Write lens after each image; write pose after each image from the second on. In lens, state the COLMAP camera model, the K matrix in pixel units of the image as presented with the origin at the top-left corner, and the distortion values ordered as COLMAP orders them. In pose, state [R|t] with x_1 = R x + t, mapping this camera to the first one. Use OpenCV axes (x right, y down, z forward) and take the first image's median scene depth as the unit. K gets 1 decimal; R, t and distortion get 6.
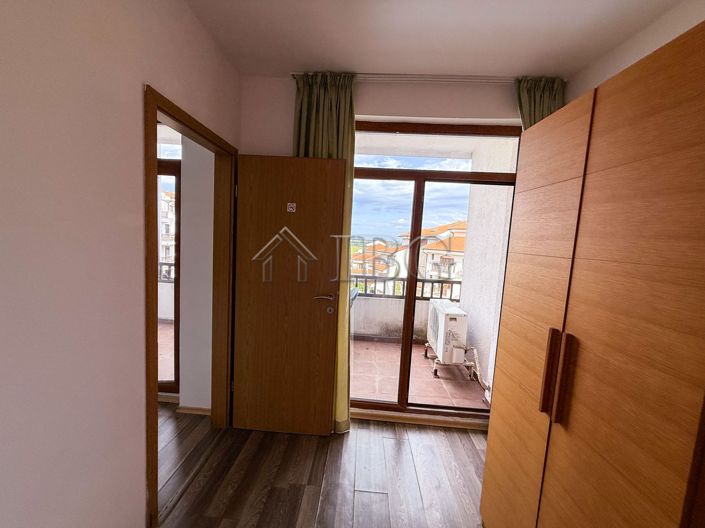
lens RADIAL K [[281.6, 0, 351.4], [0, 281.6, 263.7], [0, 0, 1]] dist [0.000678, -0.000116]
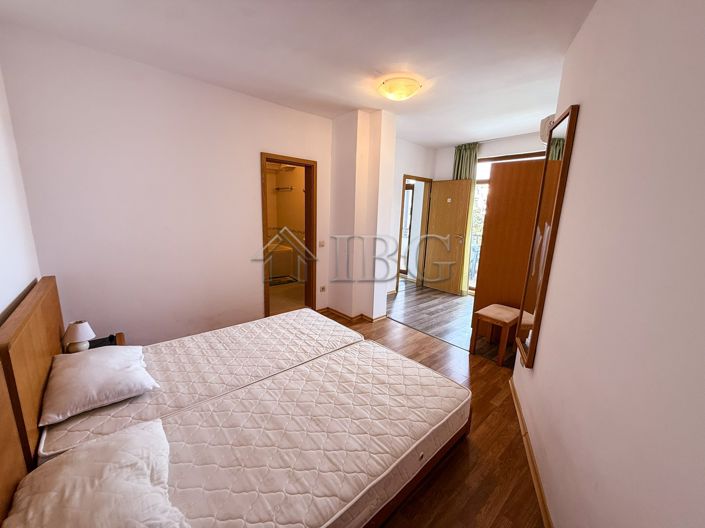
lens RADIAL K [[281.6, 0, 351.4], [0, 281.6, 263.7], [0, 0, 1]] dist [0.000678, -0.000116]
pose [[0.715226, 0.086406, -0.693532, 0.930857], [-0.051917, 0.996155, 0.070568, 0.227315], [0.696962, -0.014466, 0.716962, -1.391189]]
